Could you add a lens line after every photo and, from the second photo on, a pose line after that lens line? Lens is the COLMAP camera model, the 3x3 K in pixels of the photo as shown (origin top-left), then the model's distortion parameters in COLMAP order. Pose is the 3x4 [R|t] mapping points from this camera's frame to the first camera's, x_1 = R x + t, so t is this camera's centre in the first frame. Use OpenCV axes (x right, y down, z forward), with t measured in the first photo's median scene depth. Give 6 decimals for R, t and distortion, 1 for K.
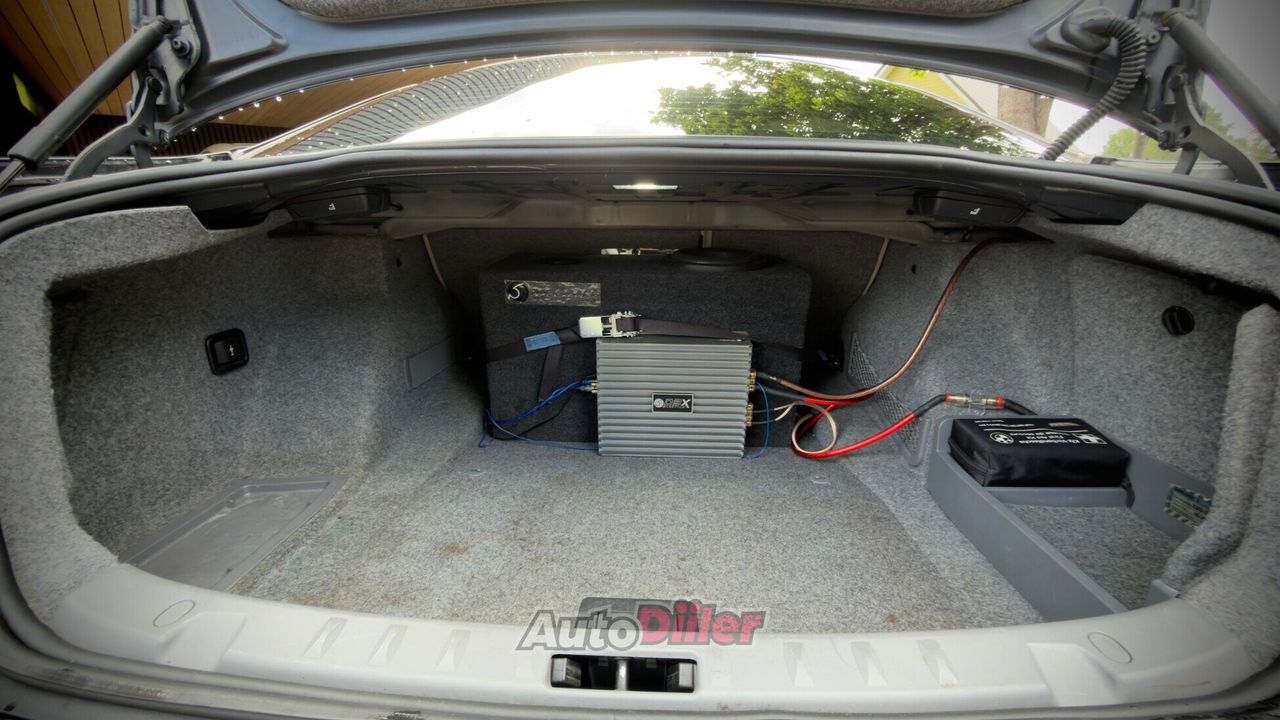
lens RADIAL K [[509.4, 0, 640.0], [0, 509.4, 360.0], [0, 0, 1]] dist [0.000216, -0.000022]
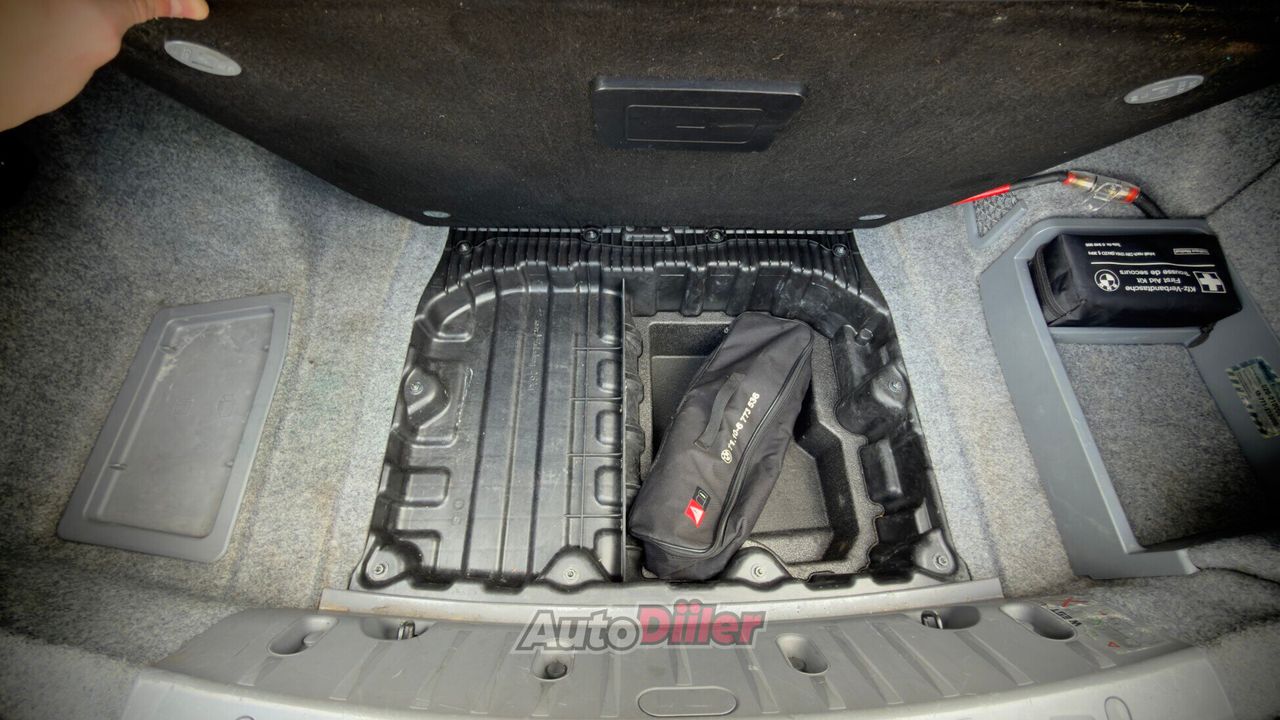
lens RADIAL K [[509.4, 0, 640.0], [0, 509.4, 360.0], [0, 0, 1]] dist [0.000216, -0.000022]
pose [[0.998304, -0.038013, 0.044098, -0.071714], [-0.007843, 0.662721, 0.748825, -0.366812], [-0.057690, -0.747901, 0.661299, 0.417353]]
